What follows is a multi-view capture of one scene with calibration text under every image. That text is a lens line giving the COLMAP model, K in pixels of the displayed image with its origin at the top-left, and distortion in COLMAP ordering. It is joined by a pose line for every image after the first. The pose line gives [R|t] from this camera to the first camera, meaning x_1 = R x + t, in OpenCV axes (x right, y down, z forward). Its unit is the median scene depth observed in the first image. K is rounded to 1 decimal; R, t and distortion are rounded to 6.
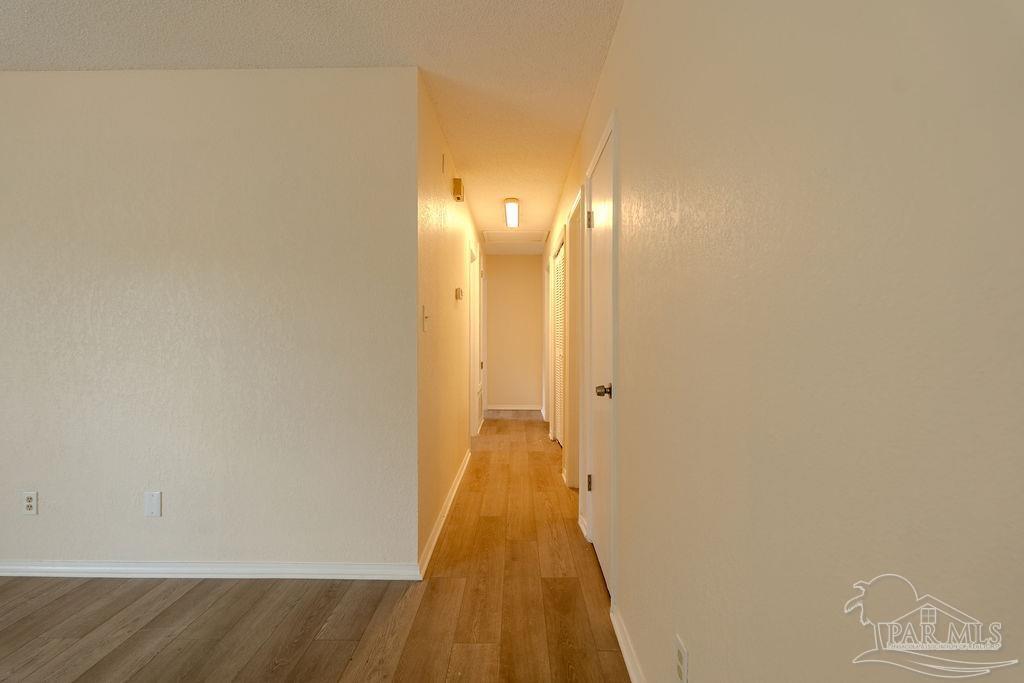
lens RADIAL K [[449.5, 0, 512.0], [0, 449.5, 341.5], [0, 0, 1]] dist [-0.004941, -0.000582]
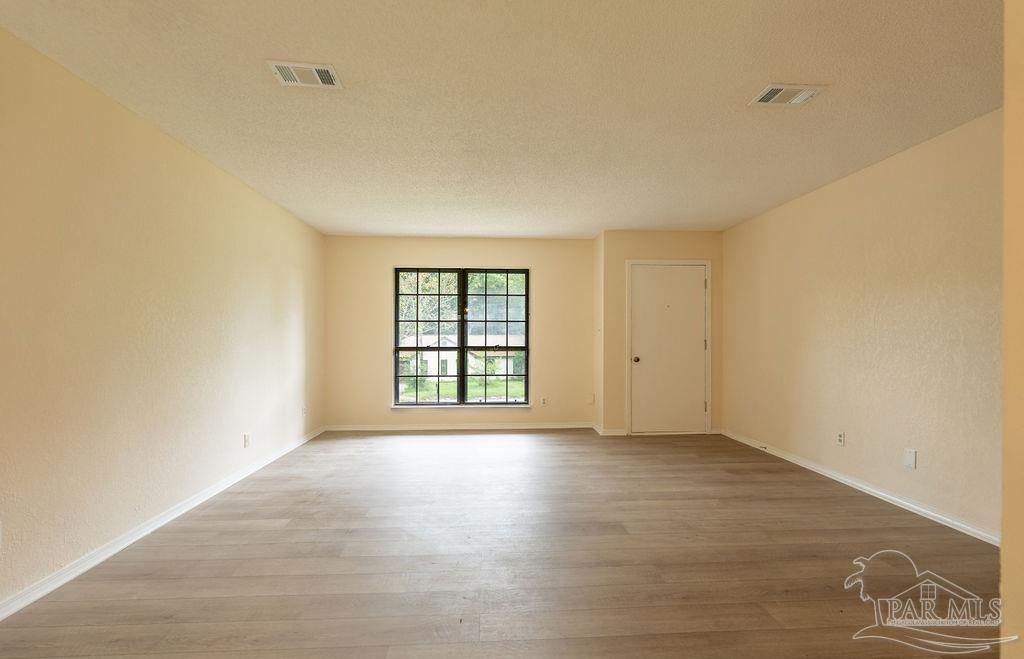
lens RADIAL K [[456.4, 0, 512.3], [0, 456.4, 338.2], [0, 0, 1]] dist [-0.014870, 0.000053]
pose [[0.070247, 0.003102, -0.997525, 0.512676], [-0.014380, 0.999894, 0.002097, 0.004941], [0.997426, 0.014197, 0.070284, -0.341066]]
